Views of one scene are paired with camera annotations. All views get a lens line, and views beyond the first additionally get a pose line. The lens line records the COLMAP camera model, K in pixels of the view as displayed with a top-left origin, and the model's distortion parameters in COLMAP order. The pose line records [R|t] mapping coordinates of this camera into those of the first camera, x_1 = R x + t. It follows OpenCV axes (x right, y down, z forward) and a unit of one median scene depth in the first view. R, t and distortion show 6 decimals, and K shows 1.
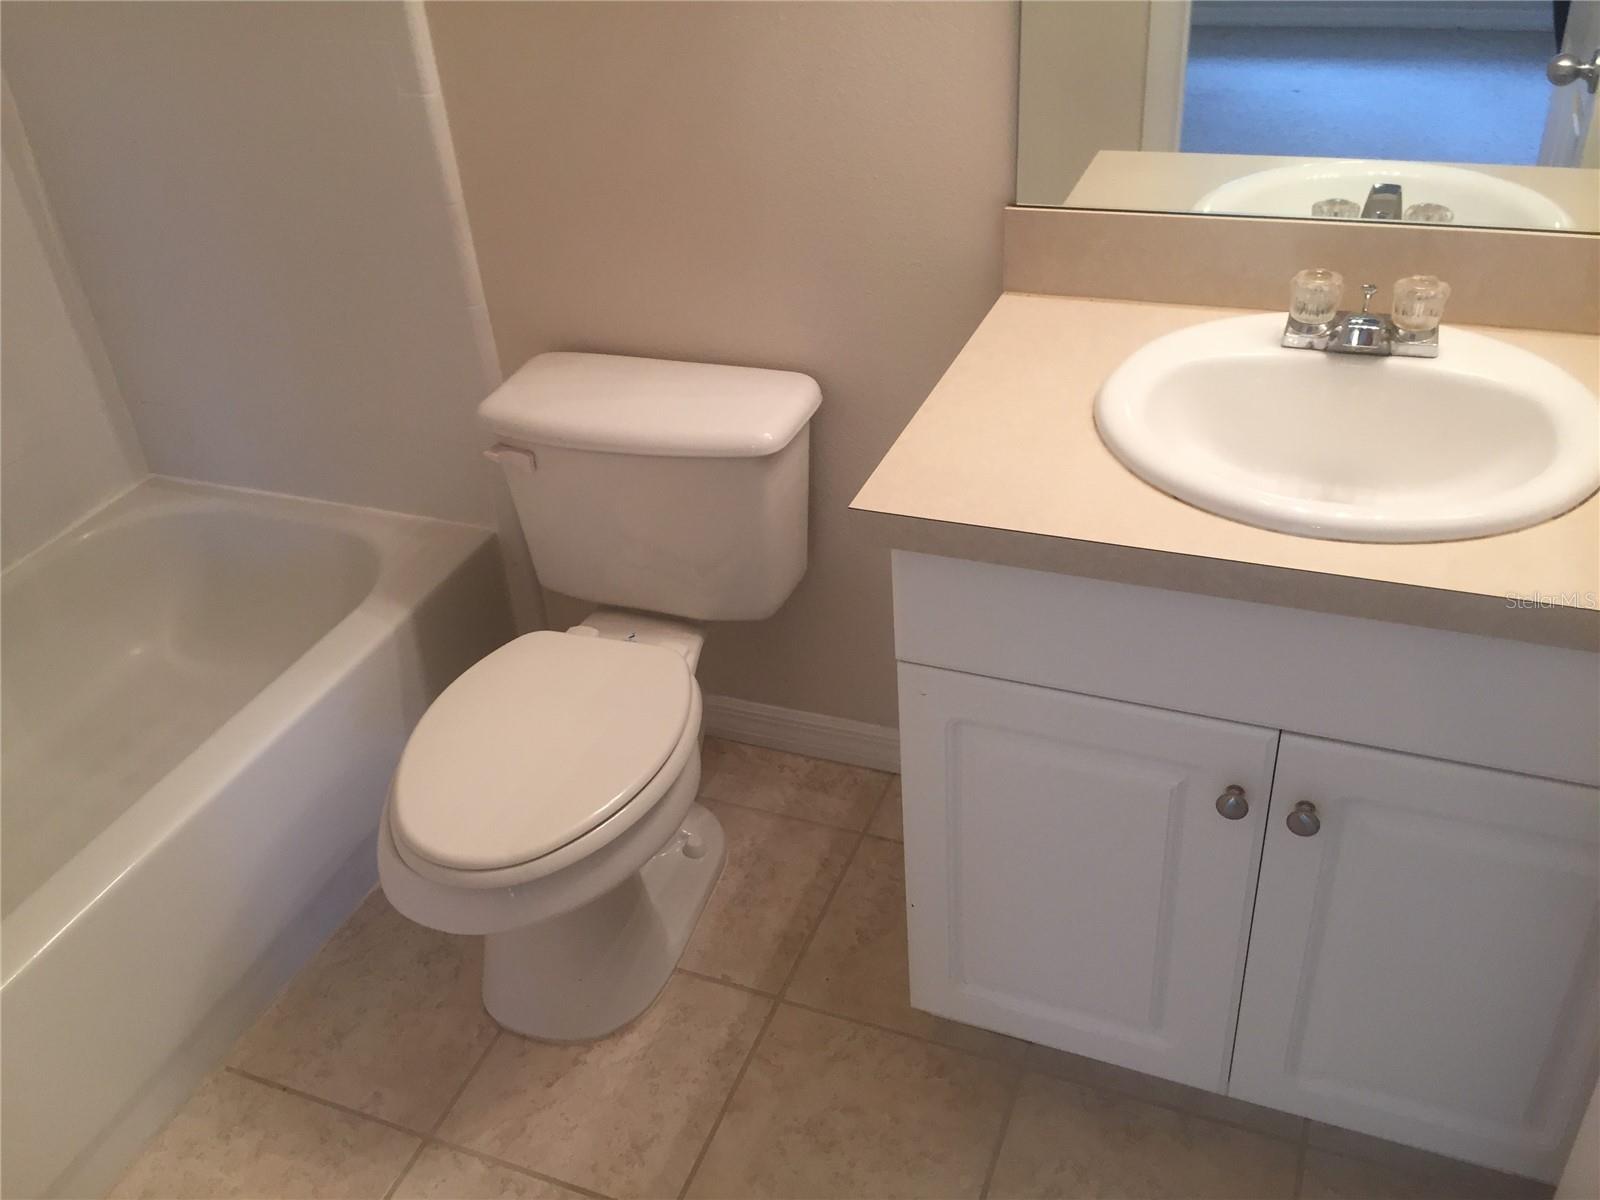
lens RADIAL K [[1386.1, 0, 800.0], [0, 1386.1, 600.0], [0, 0, 1]] dist [0.069727, -0.088313]
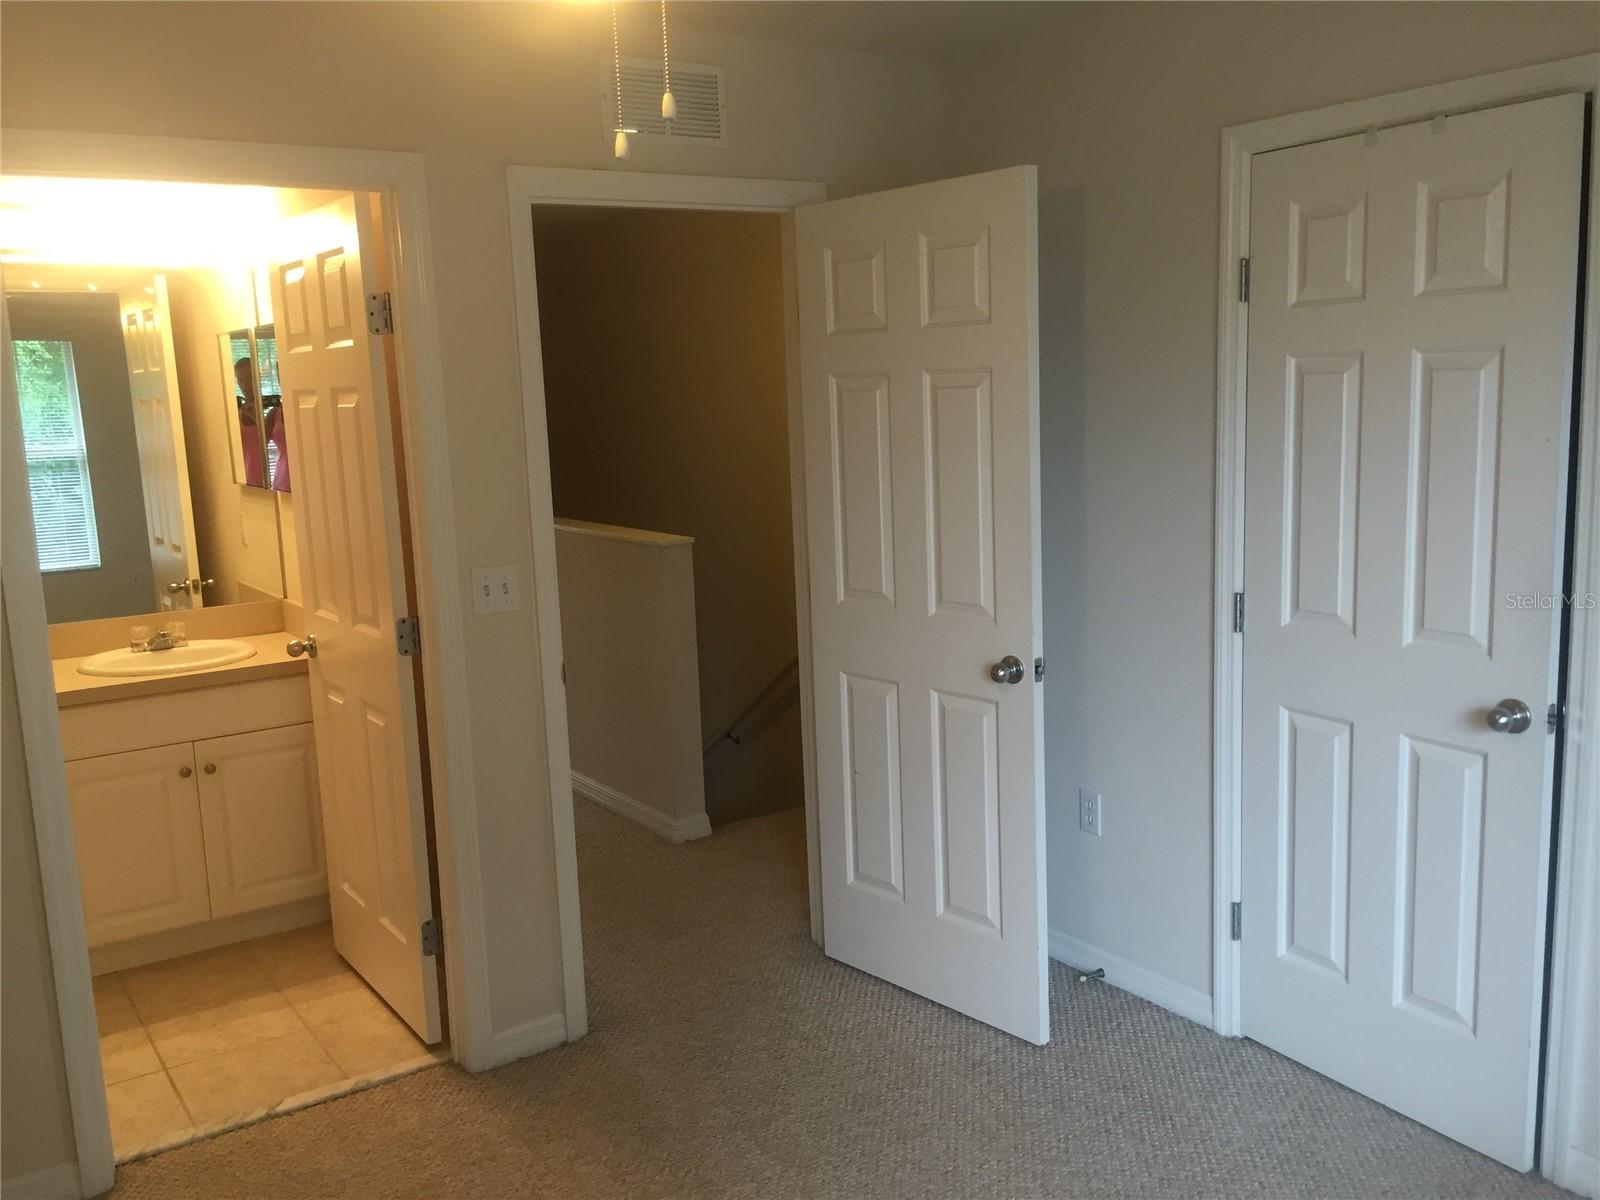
lens RADIAL K [[1386.1, 0, 800.0], [0, 1386.1, 600.0], [0, 0, 1]] dist [0.069727, -0.088313]
pose [[0.549761, -0.081755, 0.831312, -1.087619], [0.464514, 0.857054, -0.222904, 0.849500], [-0.694255, 0.508700, 0.509151, -1.230272]]
